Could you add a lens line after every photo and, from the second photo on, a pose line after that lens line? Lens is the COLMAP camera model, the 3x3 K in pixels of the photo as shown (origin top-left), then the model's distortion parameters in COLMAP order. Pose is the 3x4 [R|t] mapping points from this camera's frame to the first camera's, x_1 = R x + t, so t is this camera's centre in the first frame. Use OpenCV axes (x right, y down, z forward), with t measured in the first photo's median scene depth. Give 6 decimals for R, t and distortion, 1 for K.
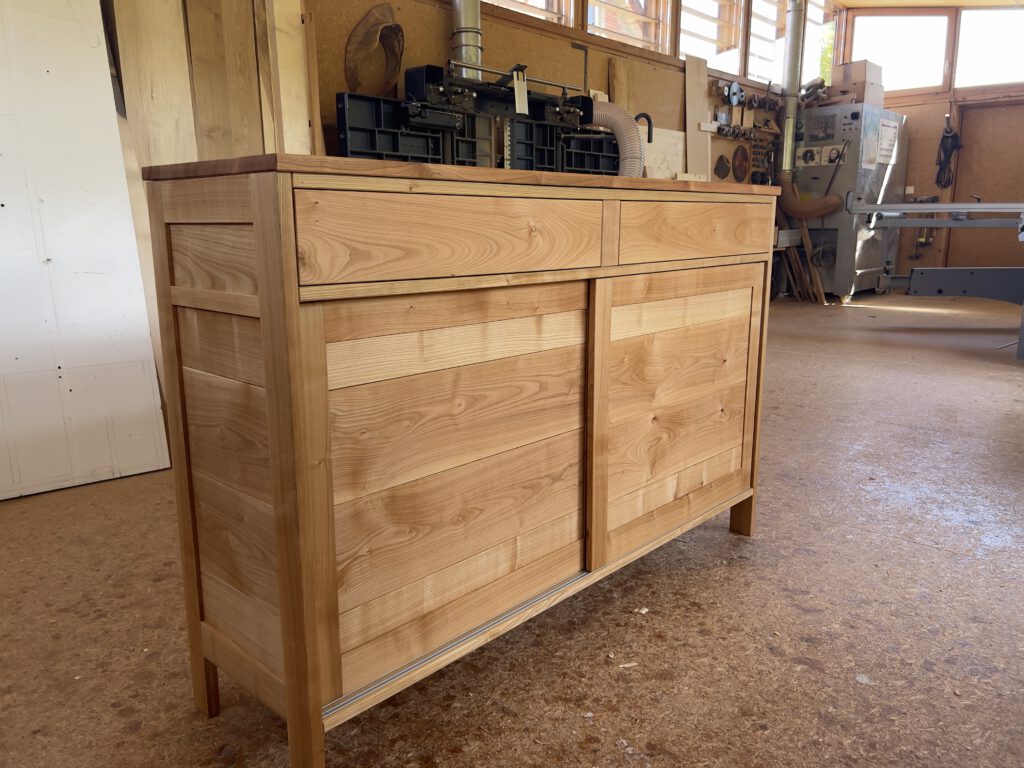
lens RADIAL K [[770.7, 0, 505.3], [0, 770.7, 382.0], [0, 0, 1]] dist [0.051101, -0.057604]
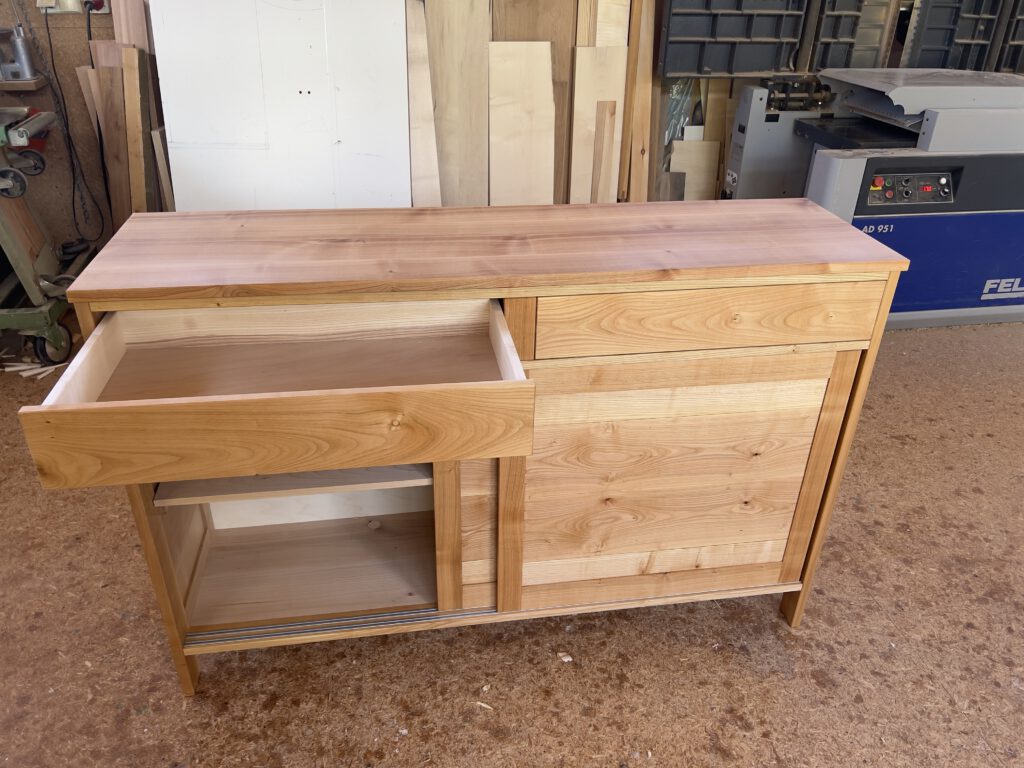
lens RADIAL K [[769.2, 0, 515.5], [0, 769.2, 386.1], [0, 0, 1]] dist [0.046634, -0.054739]
pose [[0.792767, 0.320737, -0.518312, 0.567782], [-0.149216, 0.926604, 0.345165, -0.402389], [0.590977, -0.196295, 0.782441, 0.241434]]
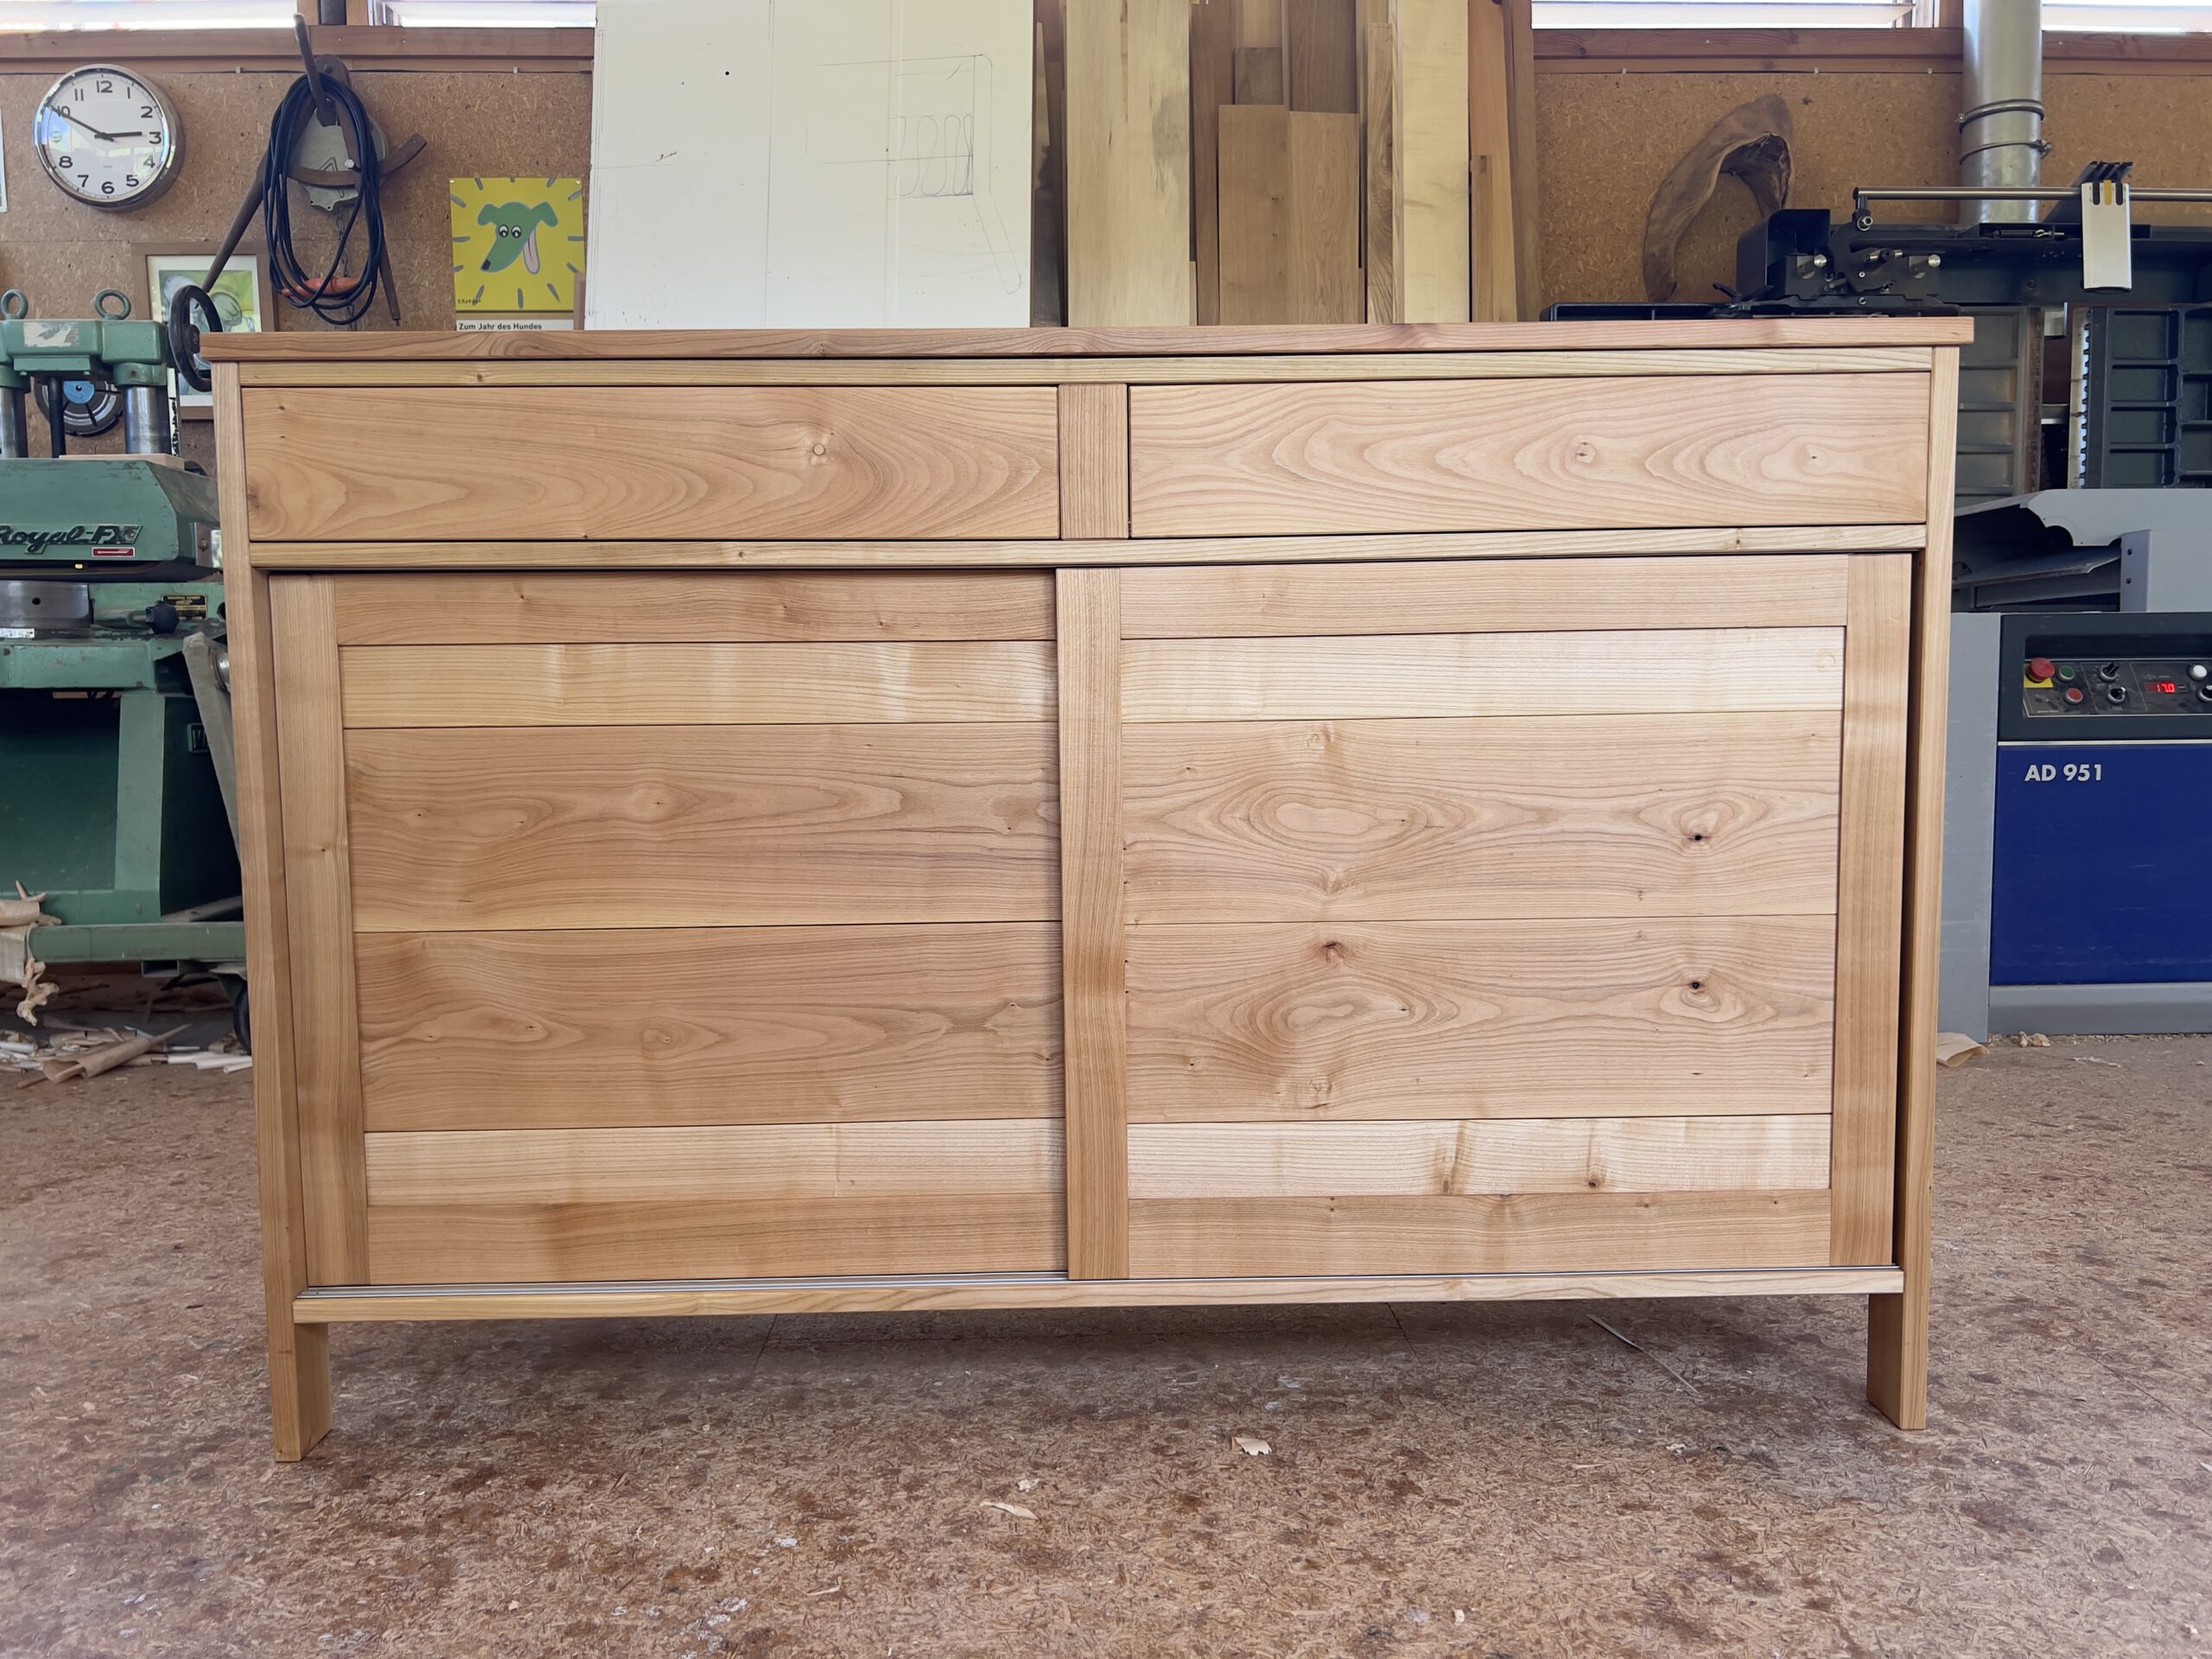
lens RADIAL K [[1659.8, 0, 1106.0], [0, 1659.8, 829.5], [0, 0, 1]] dist [0.046596, -0.055152]
pose [[0.697653, 0.058923, -0.714009, 0.731050], [-0.136443, 0.989299, -0.051676, 0.049830], [0.703324, 0.133474, 0.698227, 0.352392]]
